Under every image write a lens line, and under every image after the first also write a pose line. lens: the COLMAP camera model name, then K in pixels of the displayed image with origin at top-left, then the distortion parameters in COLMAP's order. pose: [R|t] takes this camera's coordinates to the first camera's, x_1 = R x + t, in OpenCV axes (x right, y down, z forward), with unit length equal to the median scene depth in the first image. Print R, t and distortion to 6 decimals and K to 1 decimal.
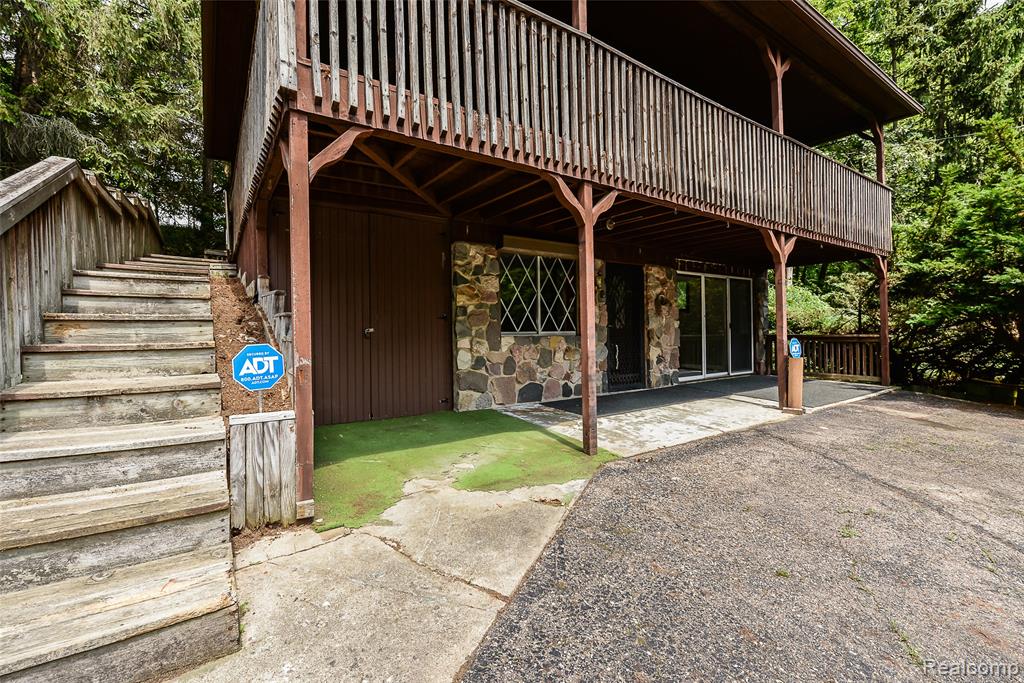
lens RADIAL K [[419.6, 0, 501.0], [0, 419.6, 318.4], [0, 0, 1]] dist [-0.003793, -0.001402]
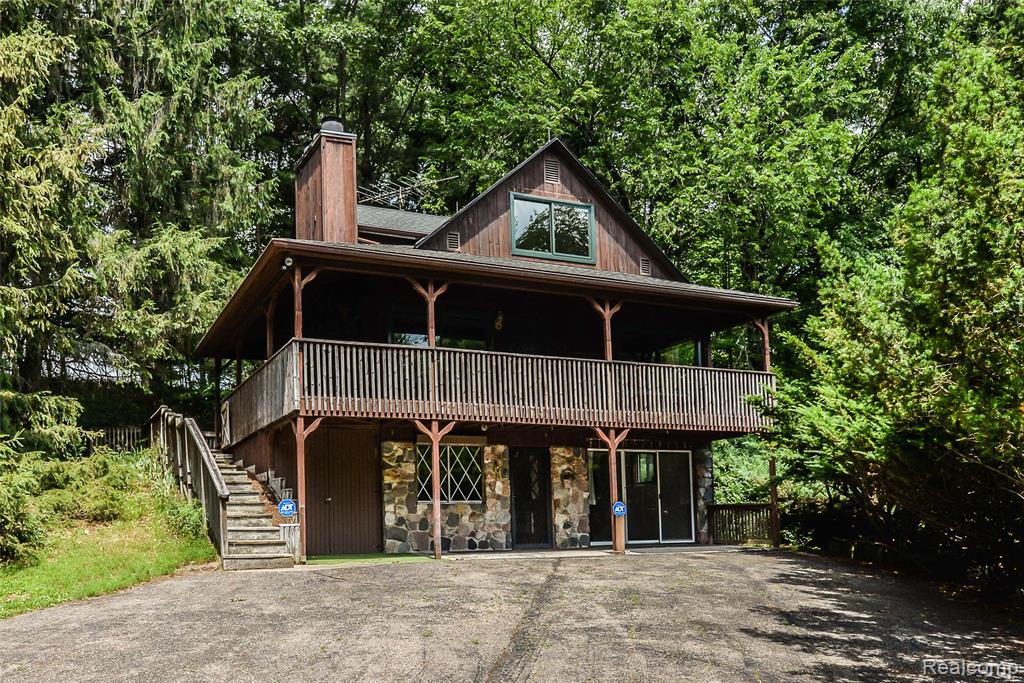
lens RADIAL K [[949.4, 0, 523.4], [0, 949.4, 451.6], [0, 0, 1]] dist [-0.006955, 0.000000]
pose [[0.992715, -0.020200, -0.118782, 0.809859], [0.013811, 0.998425, -0.054369, 0.049653], [0.119693, 0.052333, 0.991431, -2.369781]]
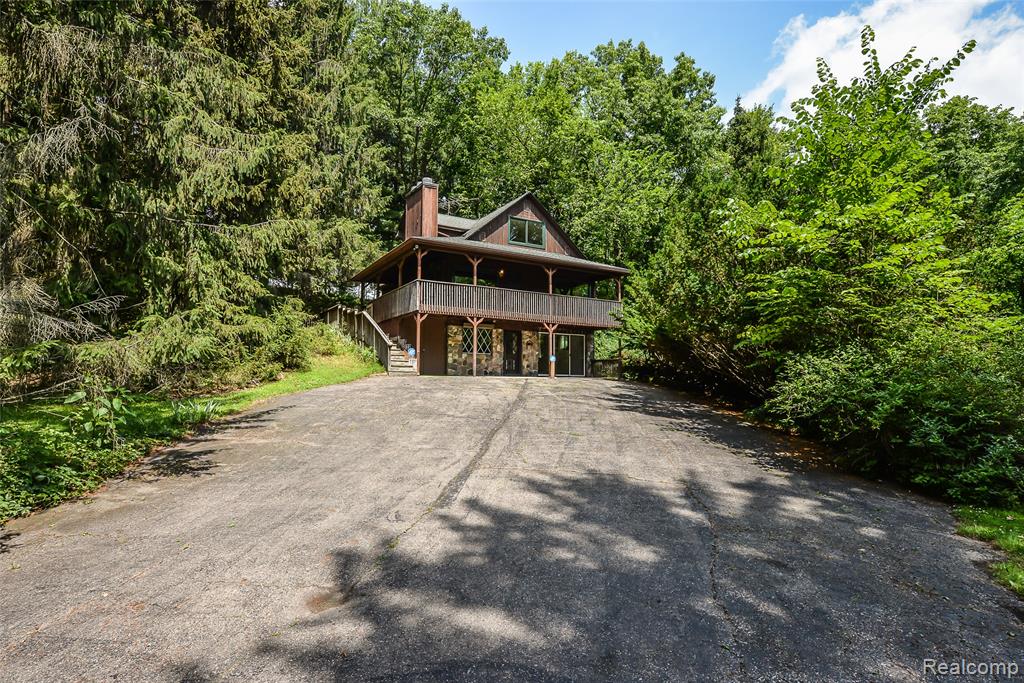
lens RADIAL K [[569.6, 0, 514.4], [0, 569.6, 340.0], [0, 0, 1]] dist [0.000801, -0.000408]
pose [[0.997202, 0.019566, -0.072147, 0.766449], [-0.022987, 0.998635, -0.046906, 0.144898], [0.071131, 0.048433, 0.996290, -3.600463]]
